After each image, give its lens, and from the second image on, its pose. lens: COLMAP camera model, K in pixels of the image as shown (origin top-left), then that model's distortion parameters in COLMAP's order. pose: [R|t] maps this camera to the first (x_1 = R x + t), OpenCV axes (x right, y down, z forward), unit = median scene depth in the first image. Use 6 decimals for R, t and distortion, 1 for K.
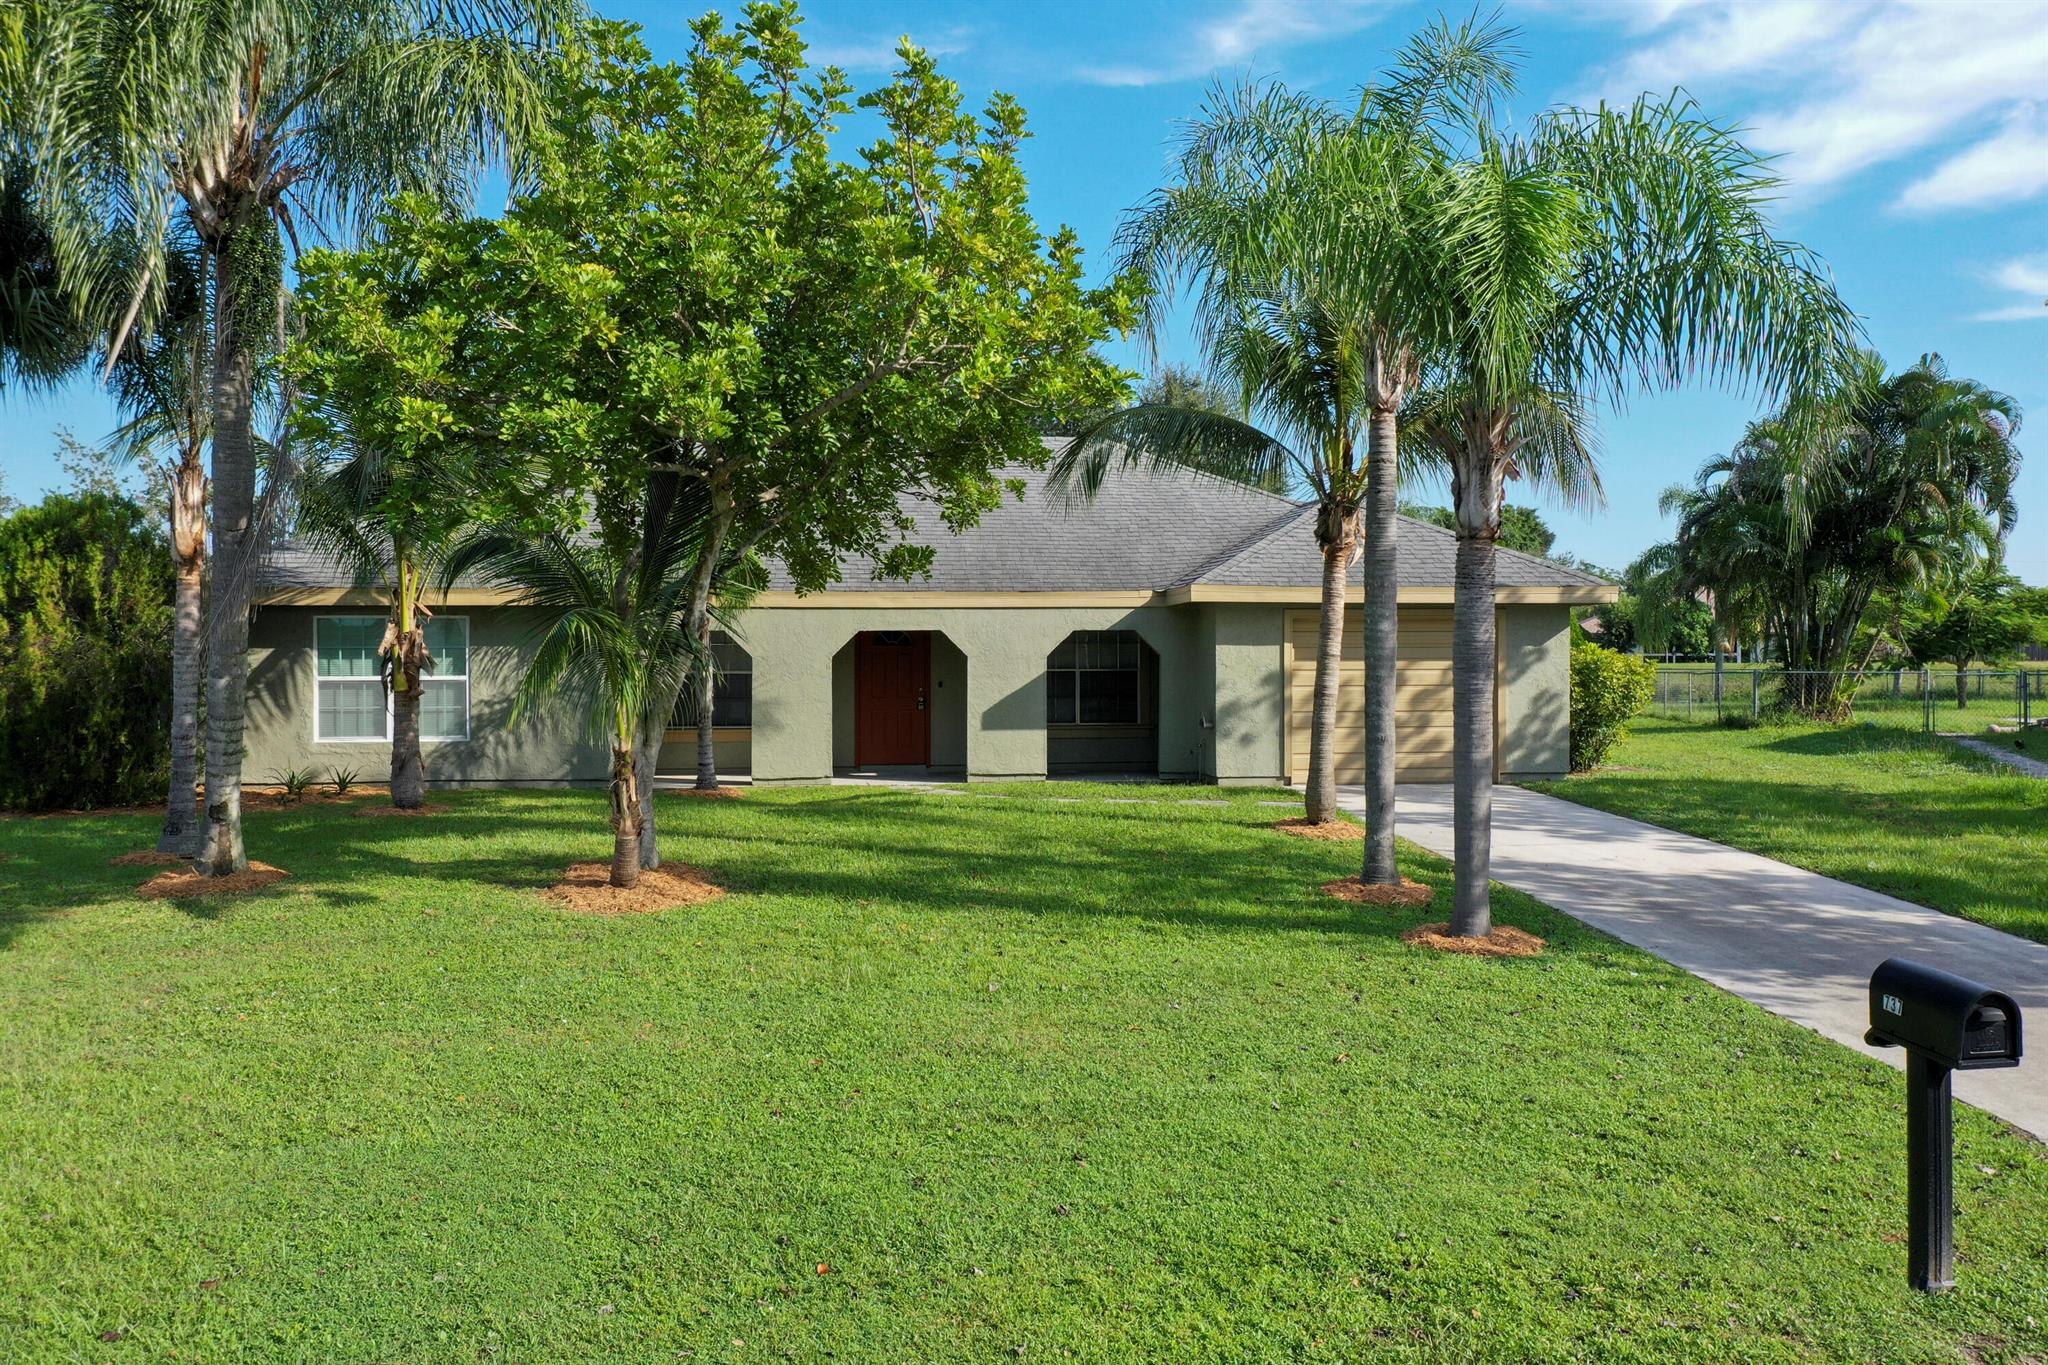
lens RADIAL K [[1656.3, 0, 1021.2], [0, 1656.3, 677.9], [0, 0, 1]] dist [0.022539, -0.003758]
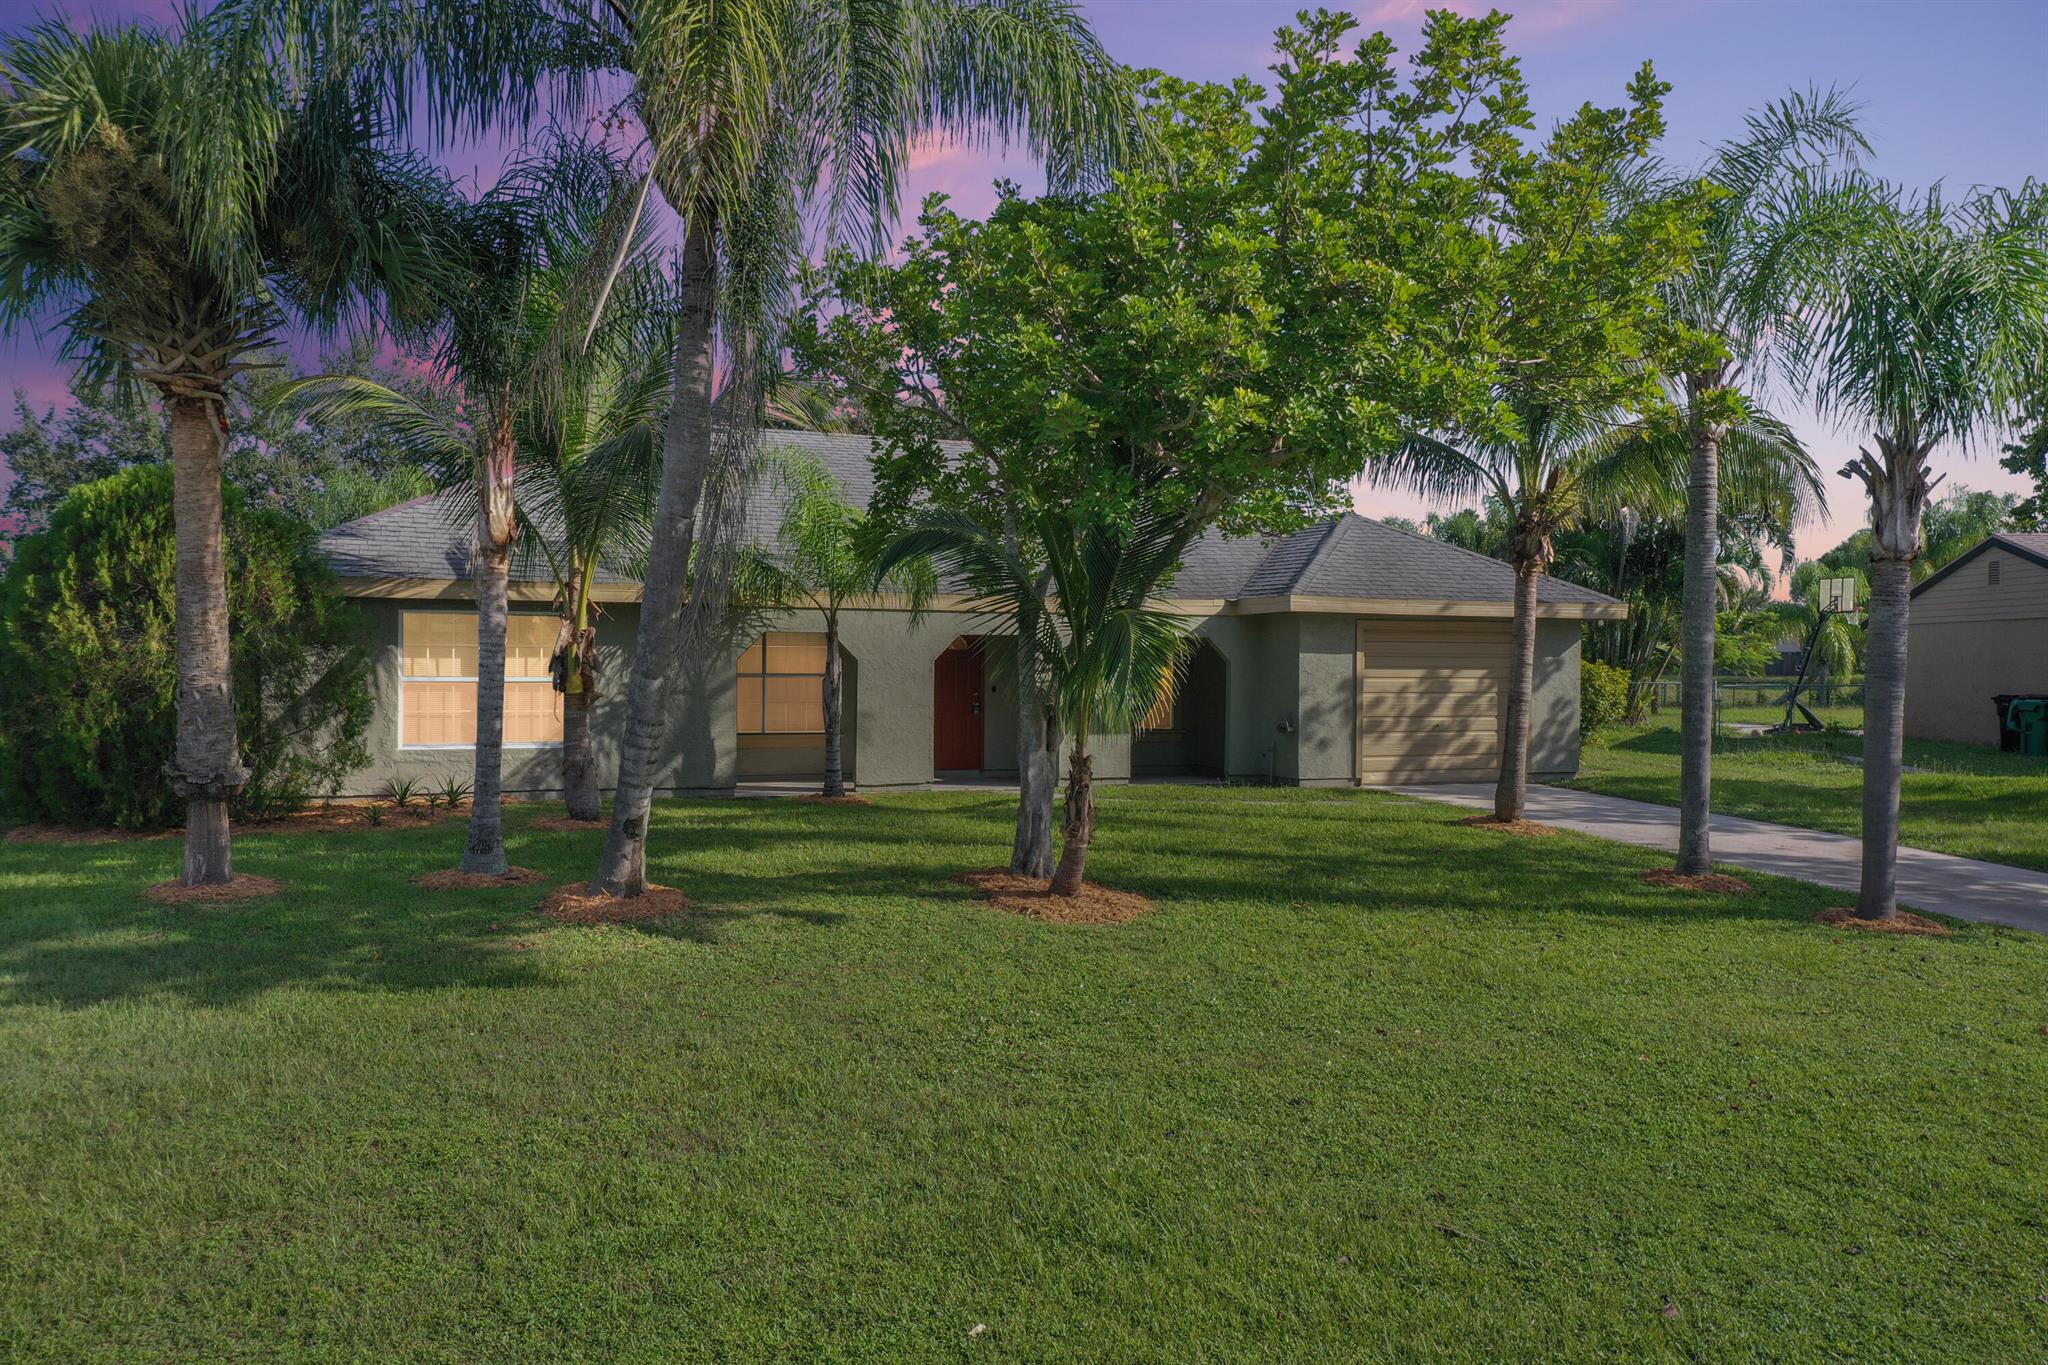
lens RADIAL K [[1656.3, 0, 1020.7], [0, 1656.3, 686.0], [0, 0, 1]] dist [0.022539, -0.003758]
pose [[0.960065, 0.005225, 0.279728, -0.342832], [-0.005747, 0.999983, 0.001047, 0.000998], [-0.279718, -0.002613, 0.960079, 0.045338]]
